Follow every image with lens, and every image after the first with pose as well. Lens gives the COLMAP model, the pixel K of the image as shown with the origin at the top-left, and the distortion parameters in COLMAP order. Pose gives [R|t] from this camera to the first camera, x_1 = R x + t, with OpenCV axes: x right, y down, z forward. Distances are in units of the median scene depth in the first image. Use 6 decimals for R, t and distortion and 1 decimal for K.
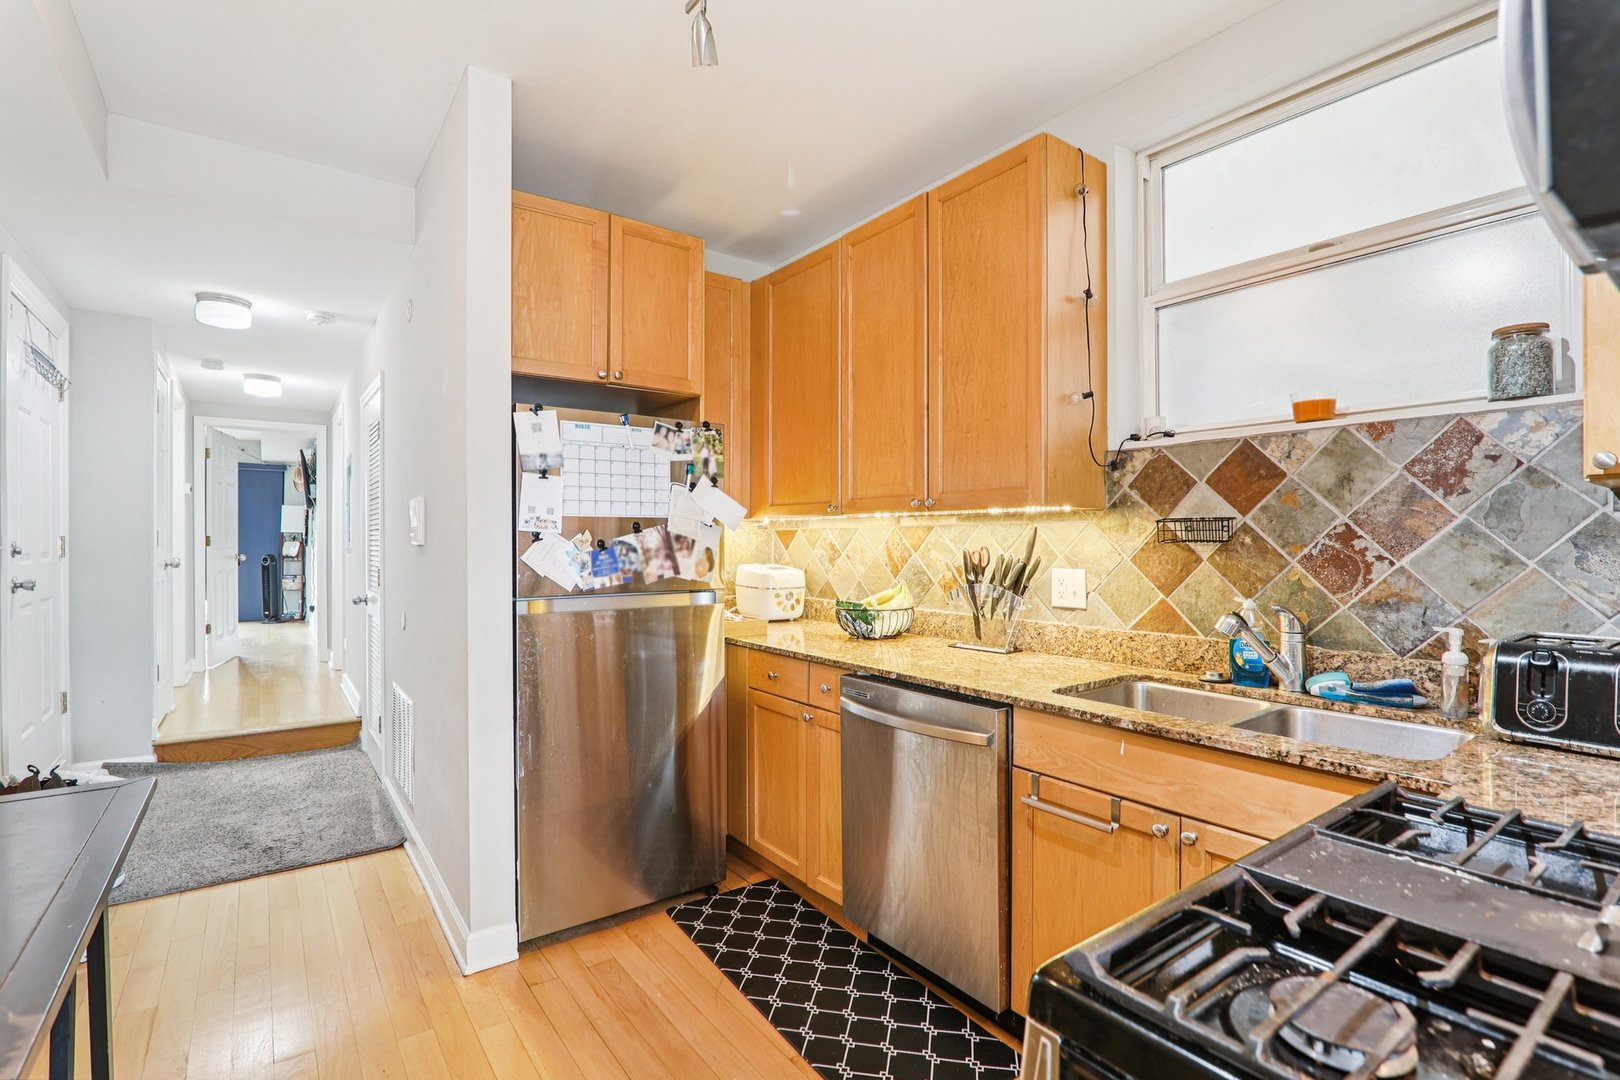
lens RADIAL K [[752.8, 0, 804.2], [0, 752.8, 538.2], [0, 0, 1]] dist [-0.020352, 0.000611]
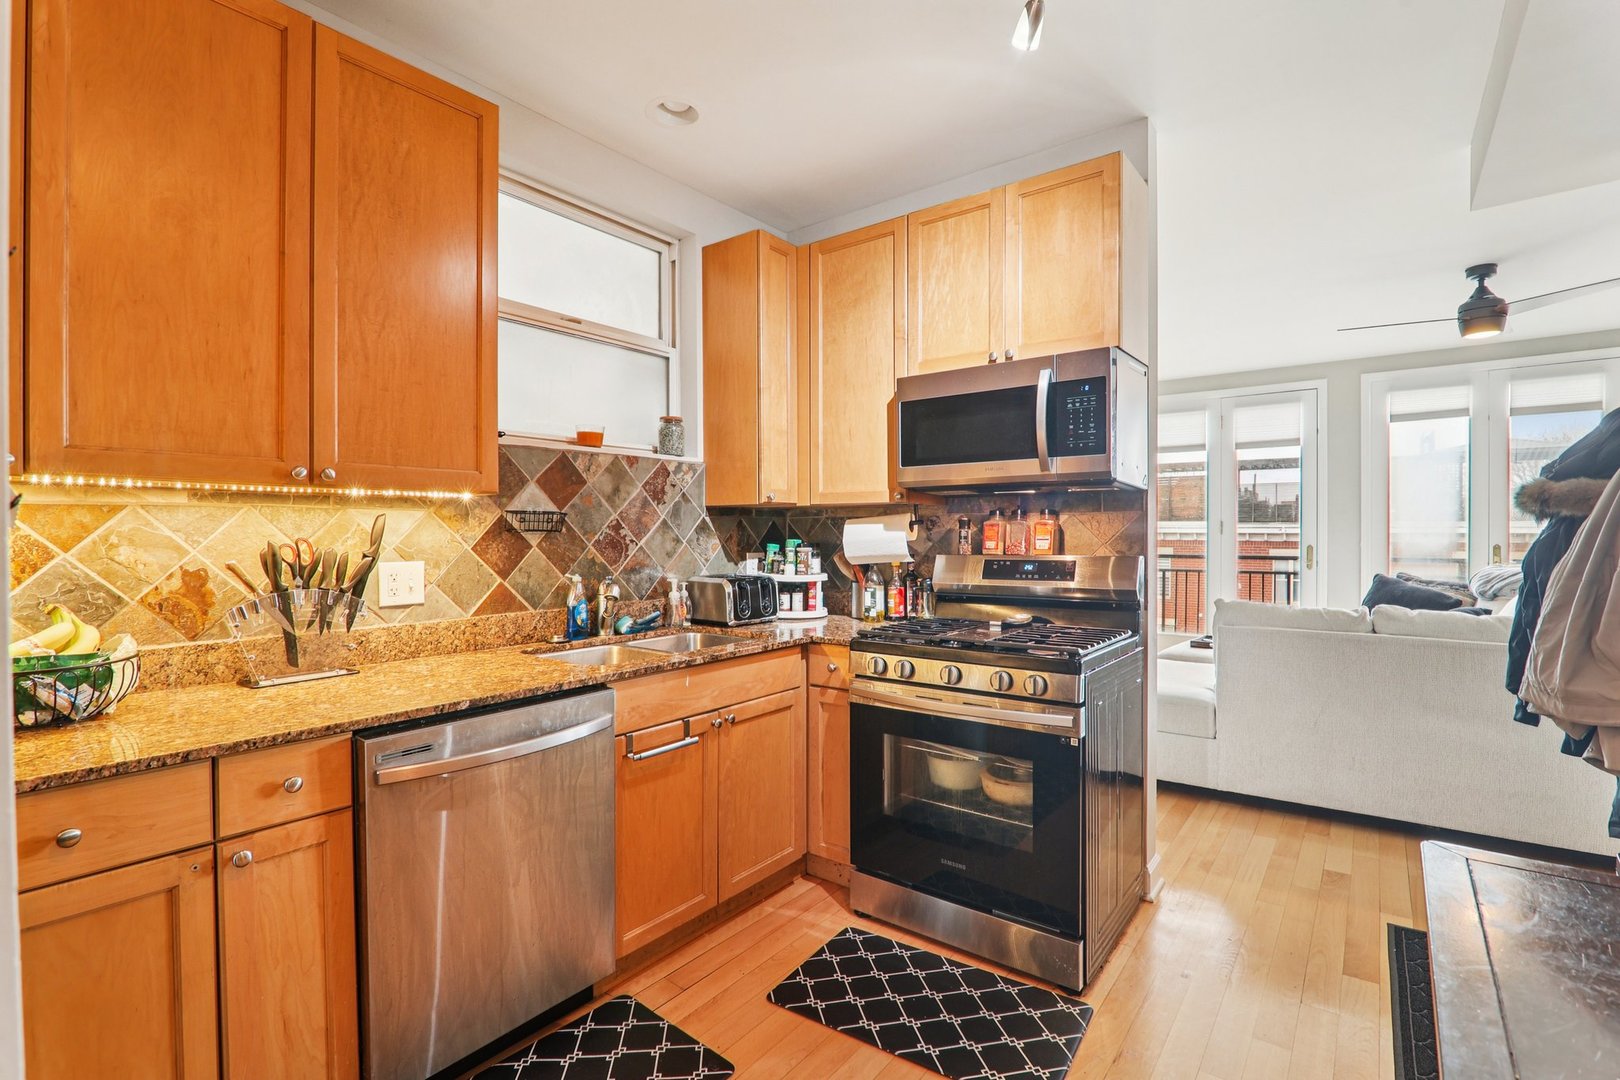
lens RADIAL K [[752.8, 0, 808.7], [0, 752.8, 538.5], [0, 0, 1]] dist [-0.020352, 0.000611]
pose [[-0.279241, -0.007552, 0.960191, -0.738000], [0.000078, 0.999969, 0.007887, 0.007112], [-0.960221, 0.002277, -0.279232, 0.905975]]
